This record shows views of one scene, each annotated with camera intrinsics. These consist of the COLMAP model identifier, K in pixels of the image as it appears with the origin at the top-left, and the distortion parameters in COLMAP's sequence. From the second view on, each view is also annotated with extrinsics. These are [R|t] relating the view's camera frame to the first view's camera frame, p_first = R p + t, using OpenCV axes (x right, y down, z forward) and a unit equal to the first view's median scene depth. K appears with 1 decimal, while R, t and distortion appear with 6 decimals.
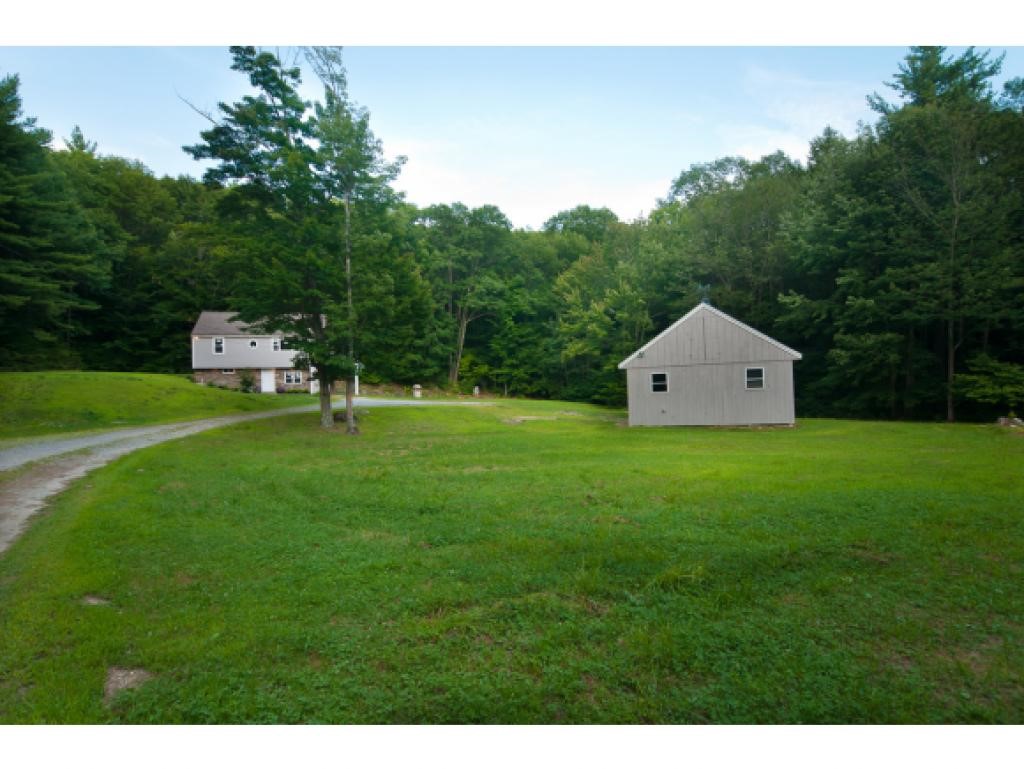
lens RADIAL K [[636.5, 0, 512.0], [0, 636.5, 384.5], [0, 0, 1]] dist [0.035553, -0.000254]
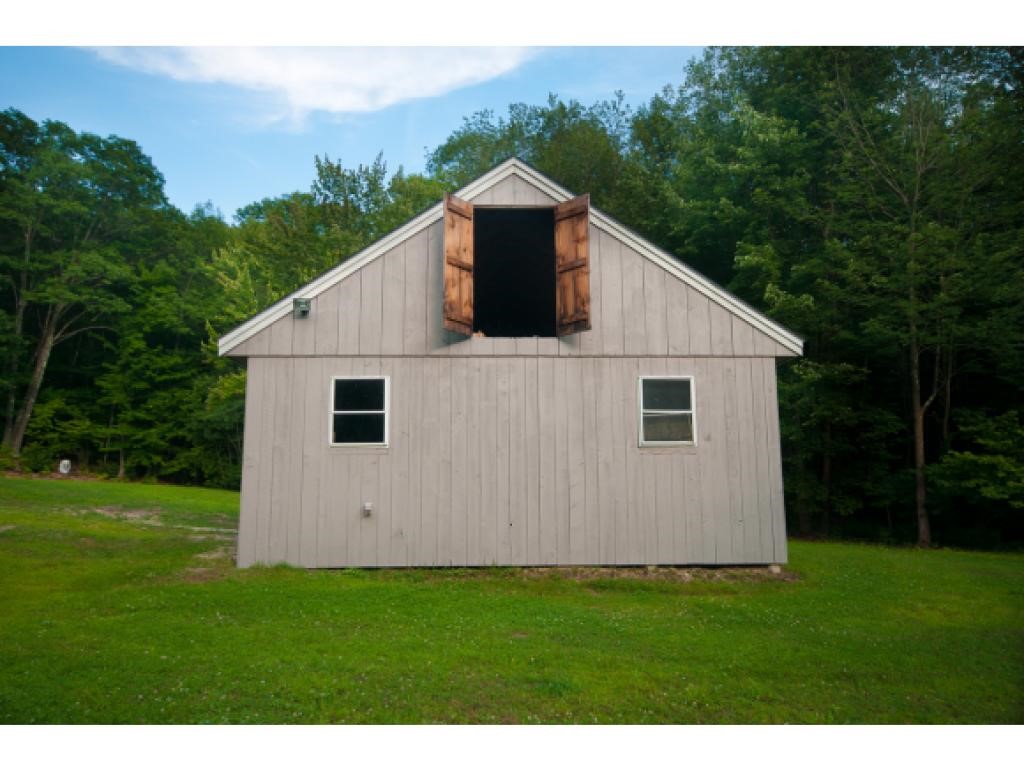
lens RADIAL K [[730.5, 0, 512.0], [0, 730.5, 384.5], [0, 0, 1]] dist [0.006465, 0.004287]
pose [[0.932807, 0.084165, 0.350409, 0.080326], [-0.038042, 0.989910, -0.136495, 0.012317], [-0.358362, 0.113994, 0.926597, 0.301182]]
